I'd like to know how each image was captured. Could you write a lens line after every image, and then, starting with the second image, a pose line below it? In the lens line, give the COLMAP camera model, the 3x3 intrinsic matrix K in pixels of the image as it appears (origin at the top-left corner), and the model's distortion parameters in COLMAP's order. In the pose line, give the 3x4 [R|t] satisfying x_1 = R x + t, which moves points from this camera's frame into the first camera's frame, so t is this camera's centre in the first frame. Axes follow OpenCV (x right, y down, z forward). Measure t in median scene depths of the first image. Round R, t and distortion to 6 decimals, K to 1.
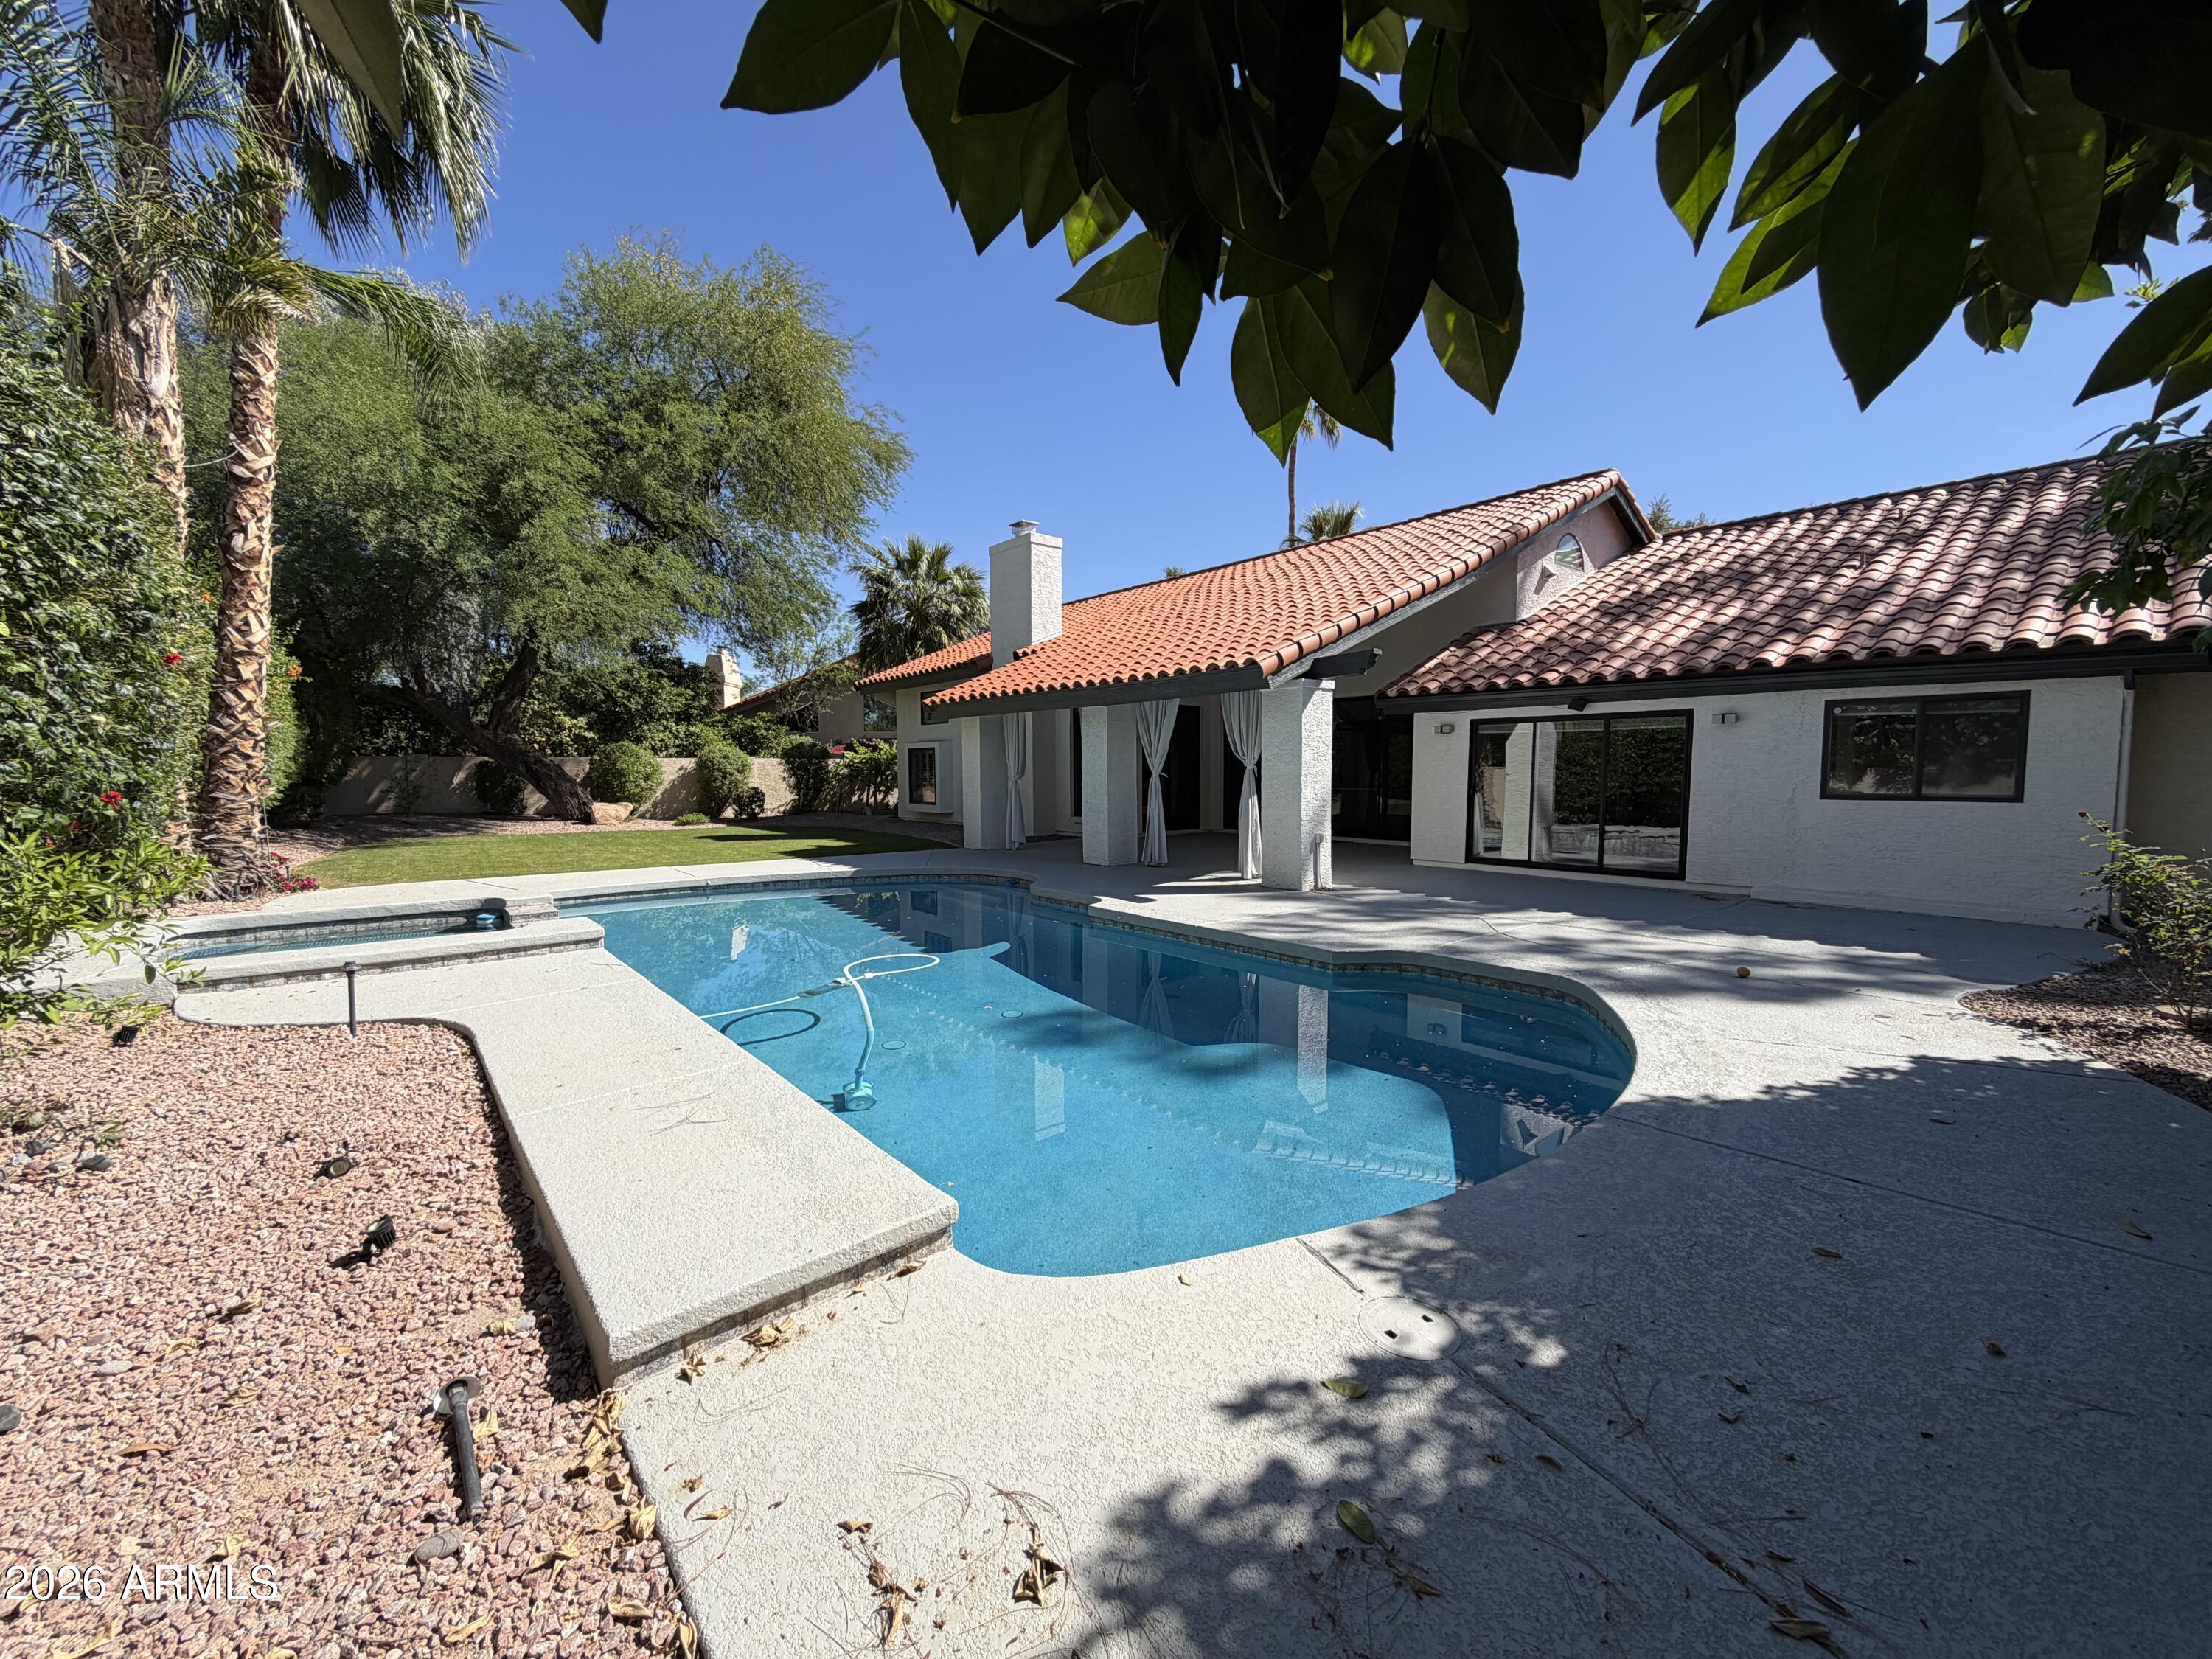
lens RADIAL K [[885.8, 0, 1106.0], [0, 885.8, 829.5], [0, 0, 1]] dist [-0.001887, -0.000190]
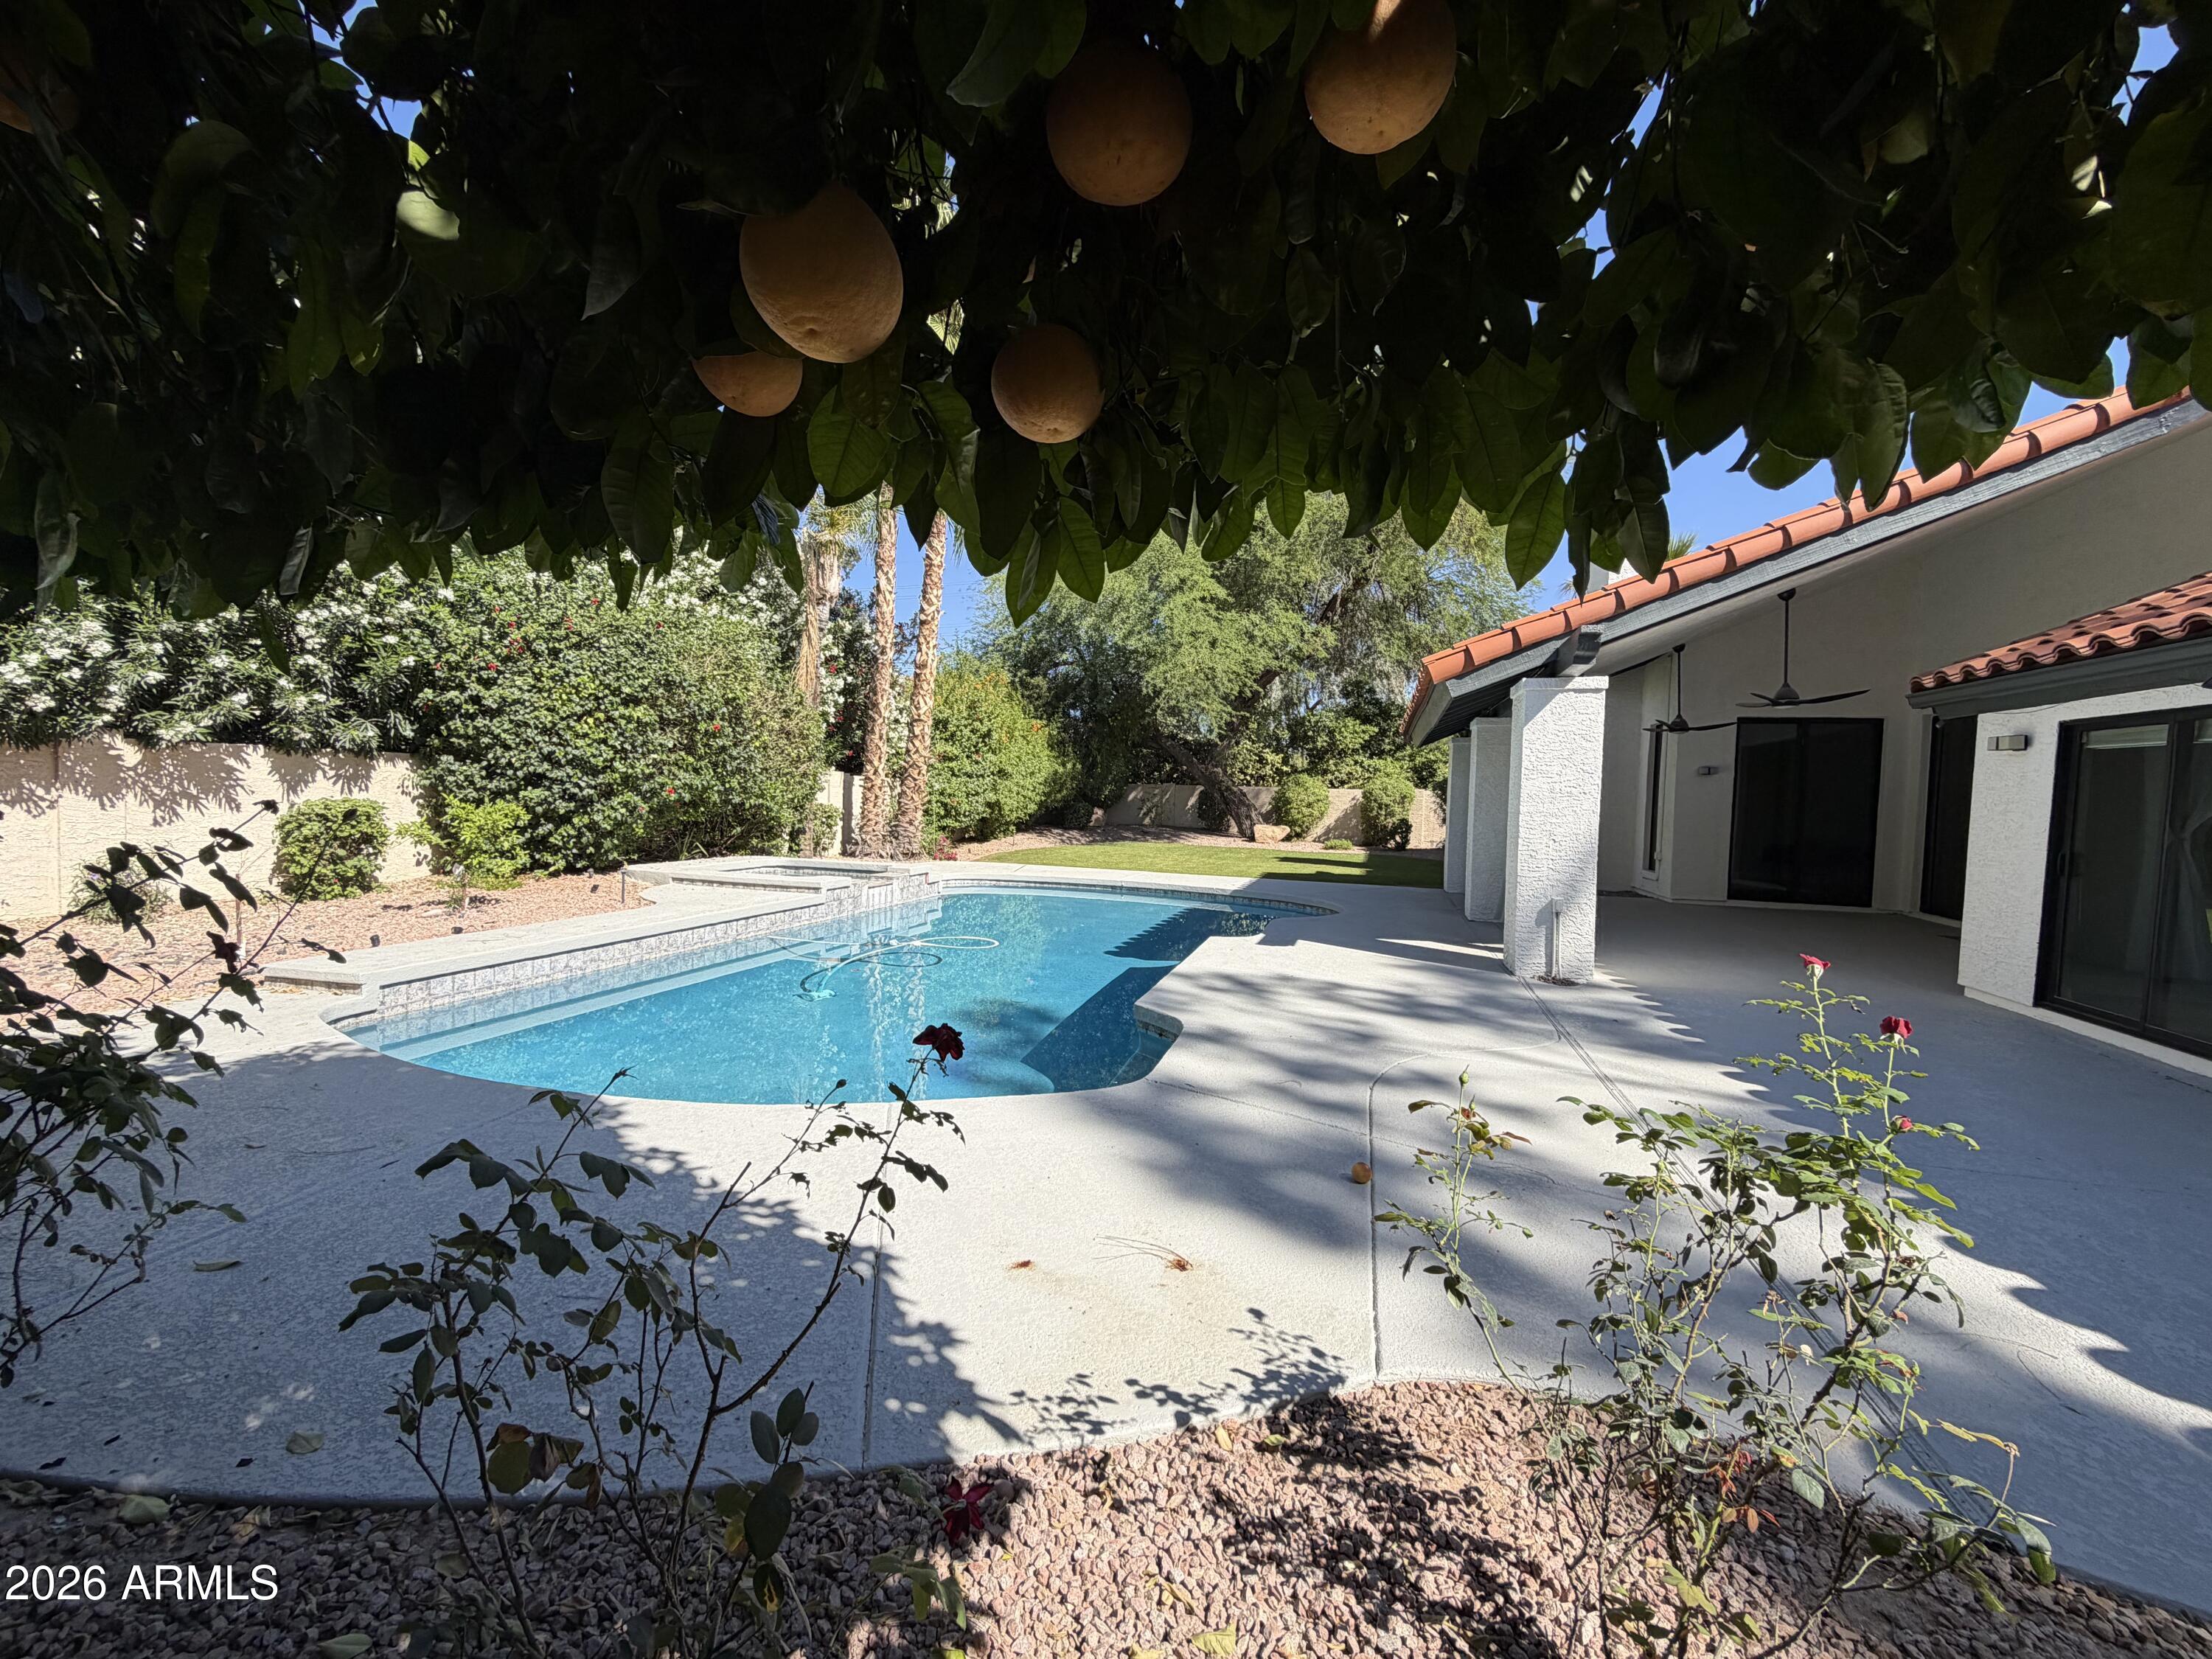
lens RADIAL K [[881.7, 0, 1095.9], [0, 881.7, 833.0], [0, 0, 1]] dist [-0.003137, -0.000397]
pose [[0.542916, 0.055264, -0.837967, 1.566013], [-0.086306, 0.996221, 0.009784, -0.055634], [0.835341, 0.067010, 0.545633, 0.804214]]
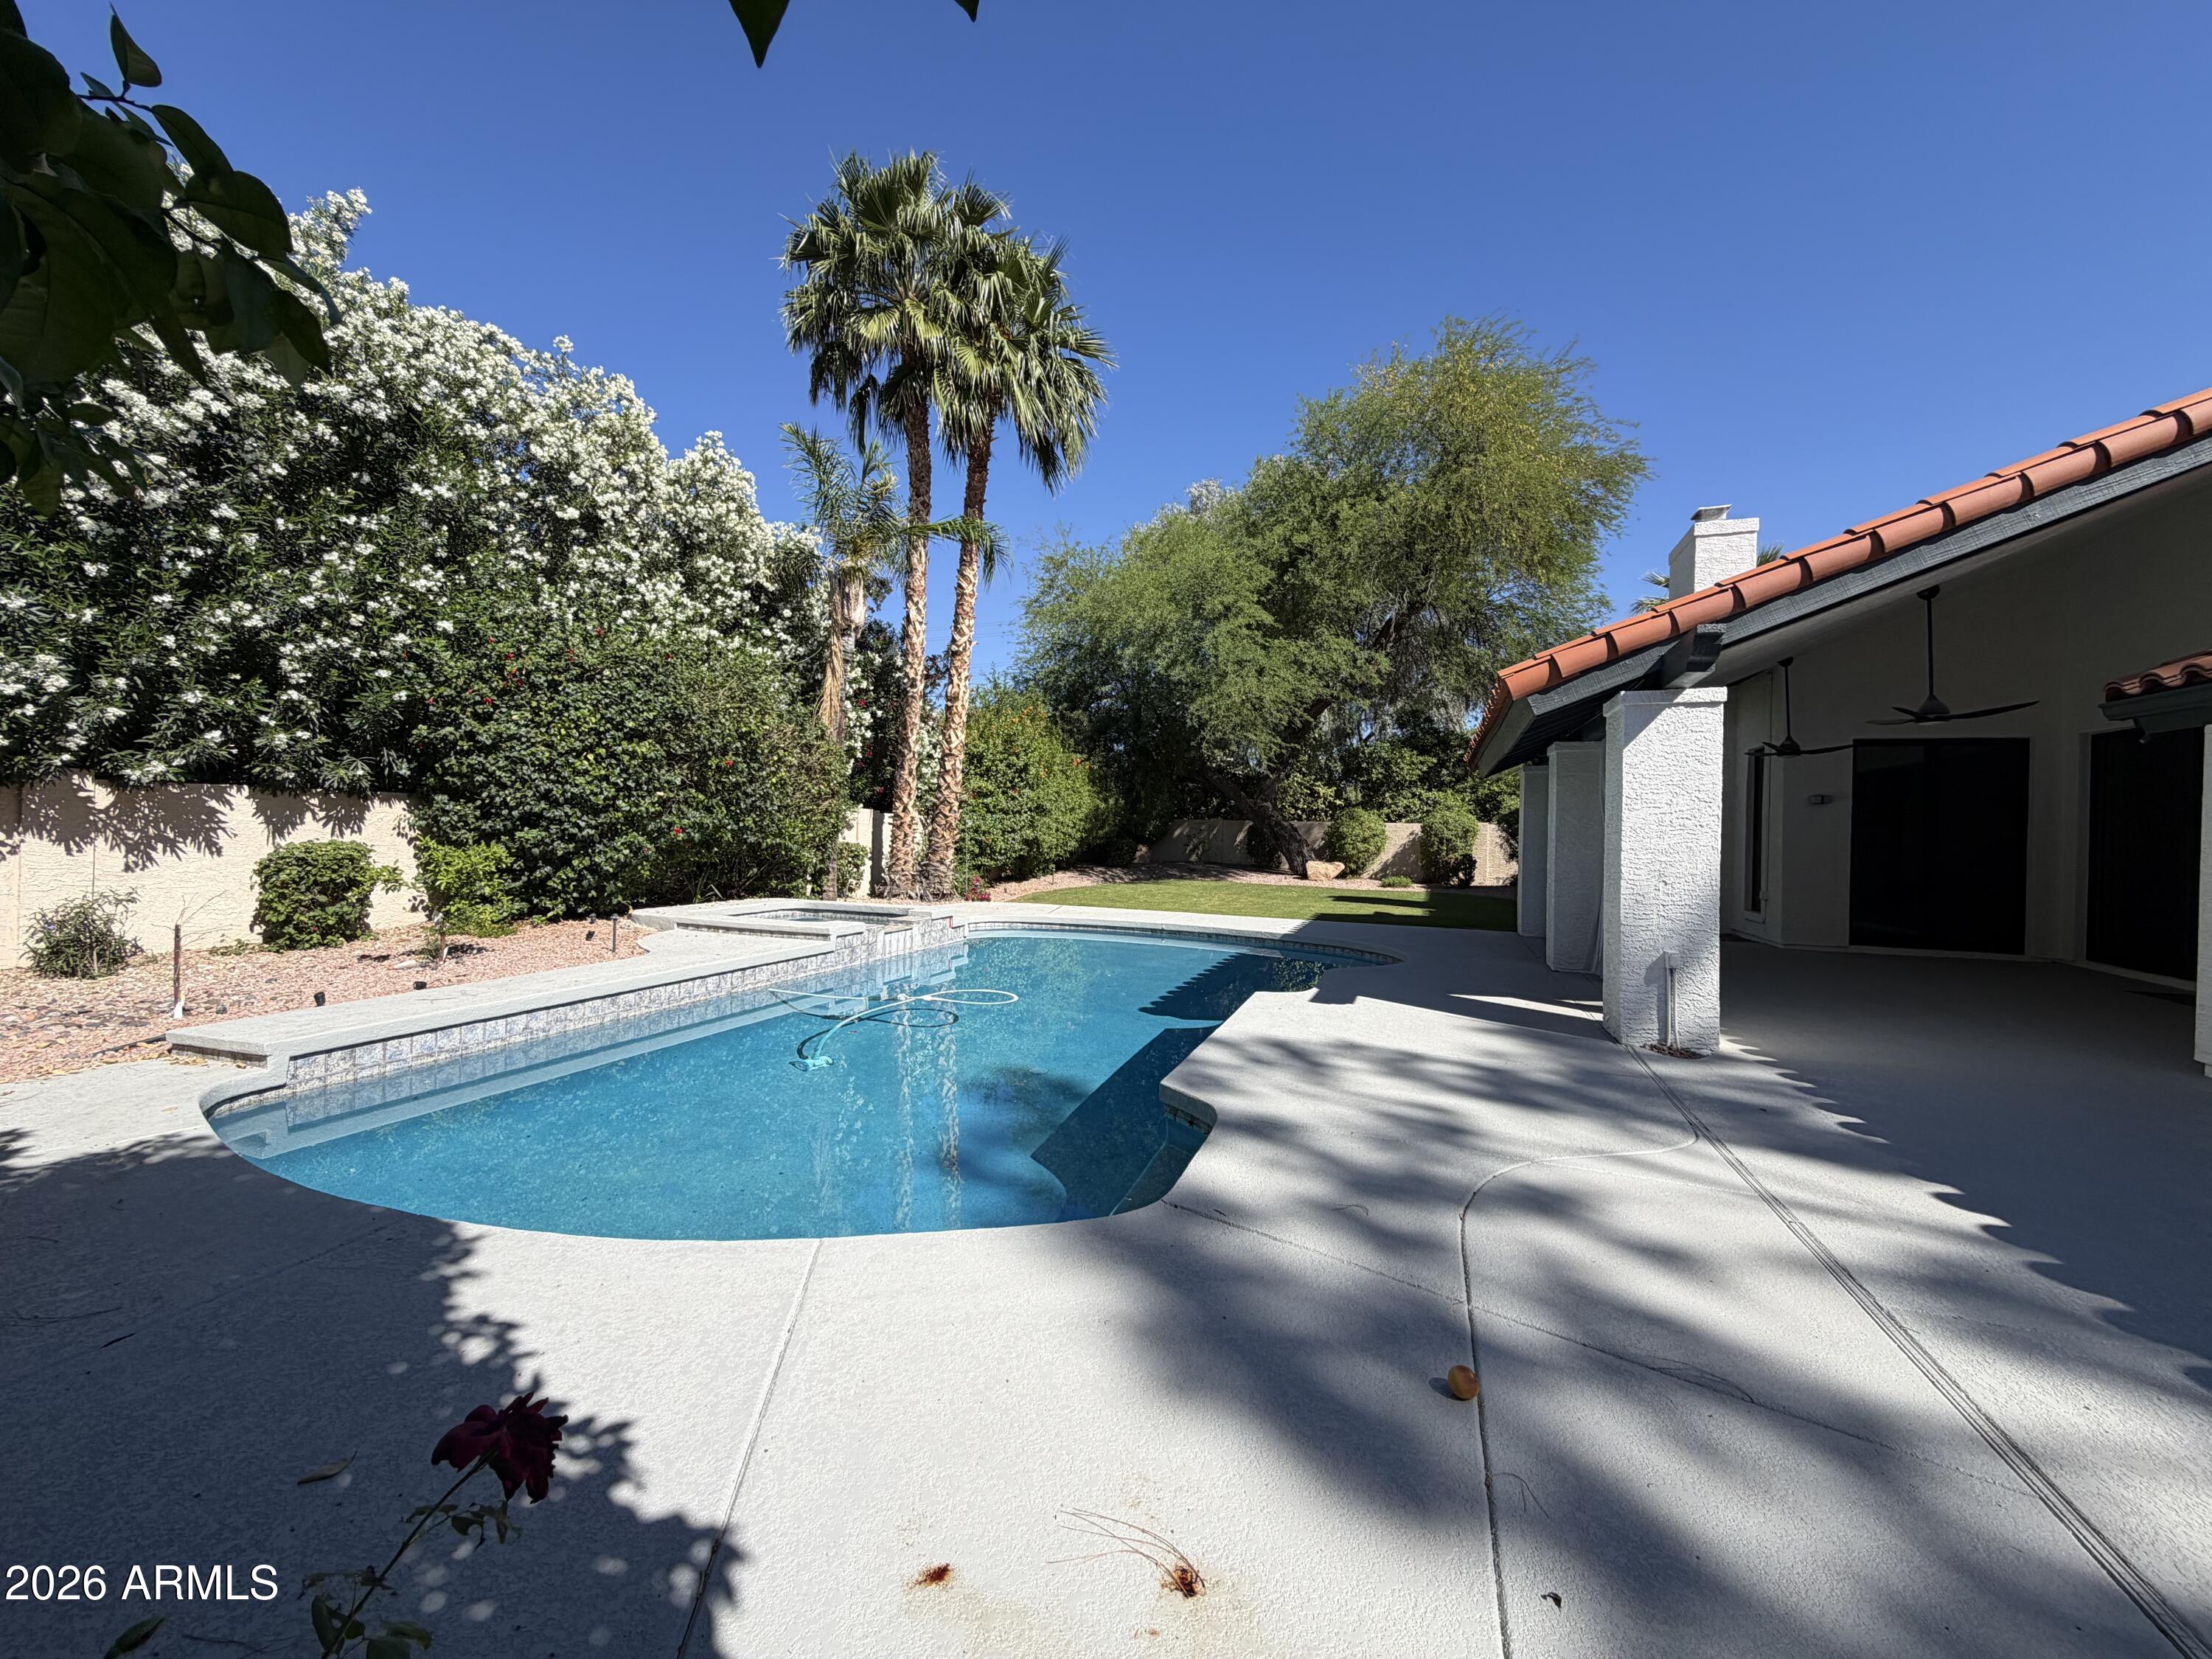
lens RADIAL K [[881.7, 0, 1095.9], [0, 881.7, 833.0], [0, 0, 1]] dist [-0.003137, -0.000397]
pose [[0.494175, 0.017294, -0.869190, 1.401913], [-0.080995, 0.996369, -0.026225, -0.068582], [0.865581, 0.083360, 0.493782, 0.963573]]
